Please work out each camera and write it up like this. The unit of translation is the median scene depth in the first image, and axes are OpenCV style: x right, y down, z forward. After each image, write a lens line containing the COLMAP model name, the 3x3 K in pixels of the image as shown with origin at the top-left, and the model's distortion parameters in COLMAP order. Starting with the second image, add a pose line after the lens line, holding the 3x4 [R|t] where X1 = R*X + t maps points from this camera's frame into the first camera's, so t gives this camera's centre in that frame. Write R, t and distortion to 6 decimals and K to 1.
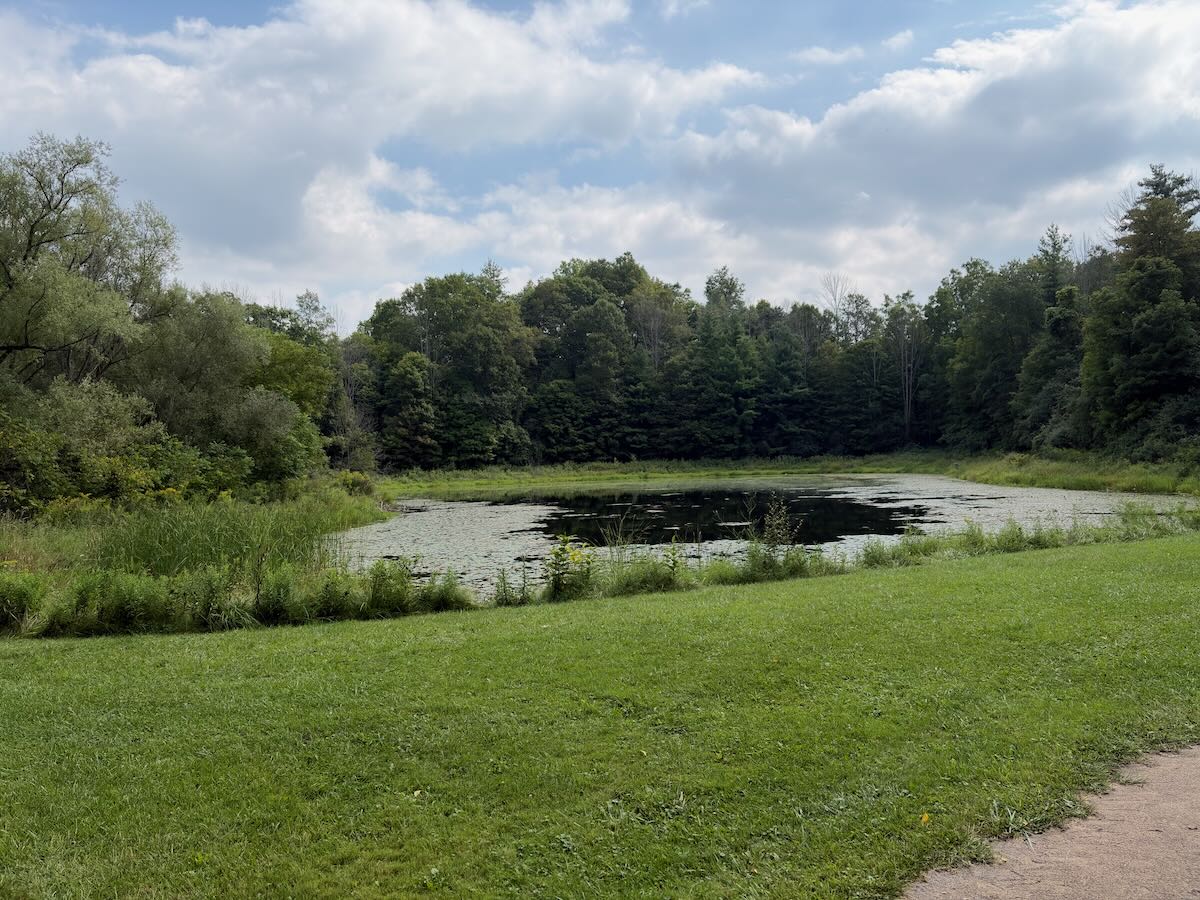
lens RADIAL K [[923.4, 0, 600.3], [0, 923.4, 457.1], [0, 0, 1]] dist [0.004050, -0.026282]
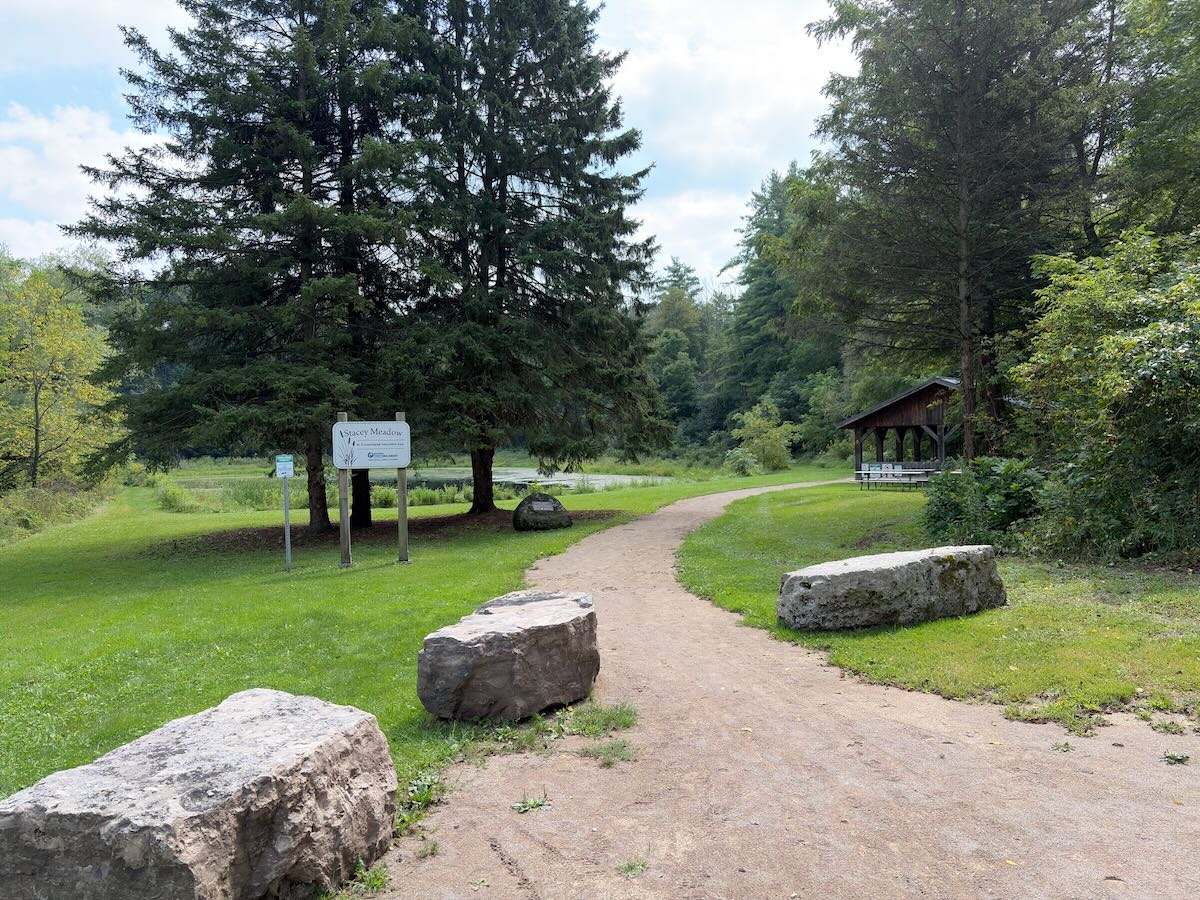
lens RADIAL K [[923.4, 0, 600.3], [0, 923.4, 457.1], [0, 0, 1]] dist [0.004050, -0.026282]
pose [[0.892185, -0.000377, 0.451670, -0.237551], [-0.003039, 0.999972, 0.006838, -0.007322], [-0.451660, -0.007473, 0.892159, -0.374861]]
